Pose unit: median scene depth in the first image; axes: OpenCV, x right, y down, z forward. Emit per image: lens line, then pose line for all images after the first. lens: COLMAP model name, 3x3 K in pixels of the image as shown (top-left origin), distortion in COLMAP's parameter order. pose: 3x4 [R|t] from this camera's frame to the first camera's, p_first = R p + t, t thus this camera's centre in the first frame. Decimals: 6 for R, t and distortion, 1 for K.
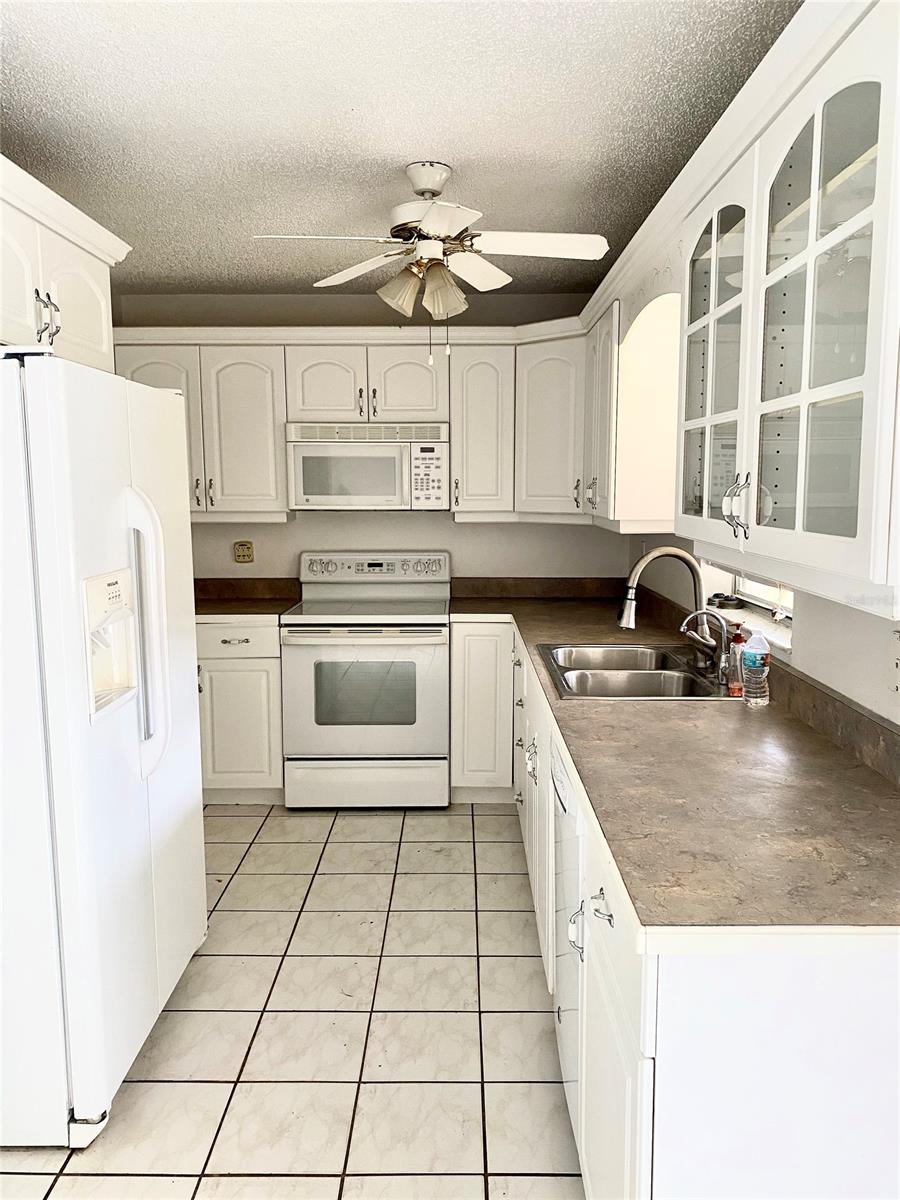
lens RADIAL K [[917.1, 0, 453.6], [0, 917.1, 595.4], [0, 0, 1]] dist [0.037141, 0.002607]
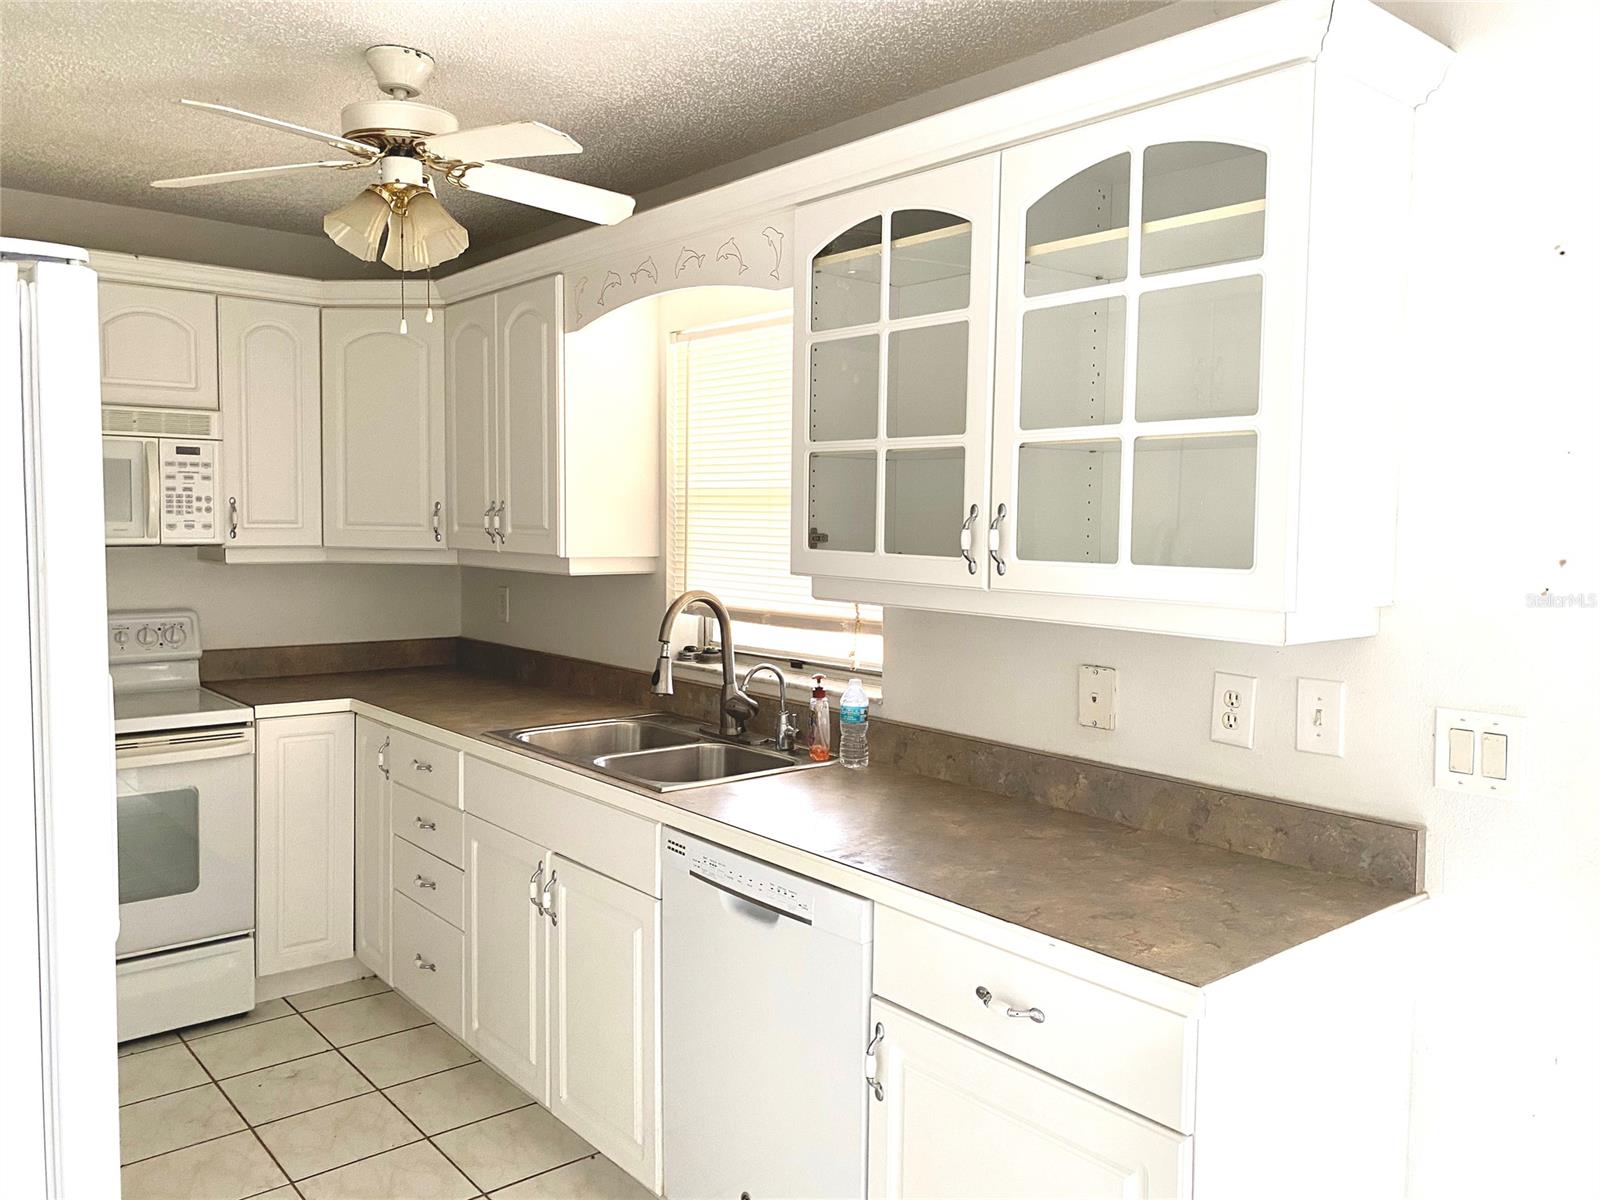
lens RADIAL K [[1222.8, 0, 815.1], [0, 1222.8, 572.6], [0, 0, 1]] dist [0.037141, 0.002607]
pose [[0.767089, -0.018419, 0.641276, -0.270860], [0.062950, 0.996925, -0.046666, -0.007892], [-0.638445, 0.076165, 0.765890, 0.081425]]
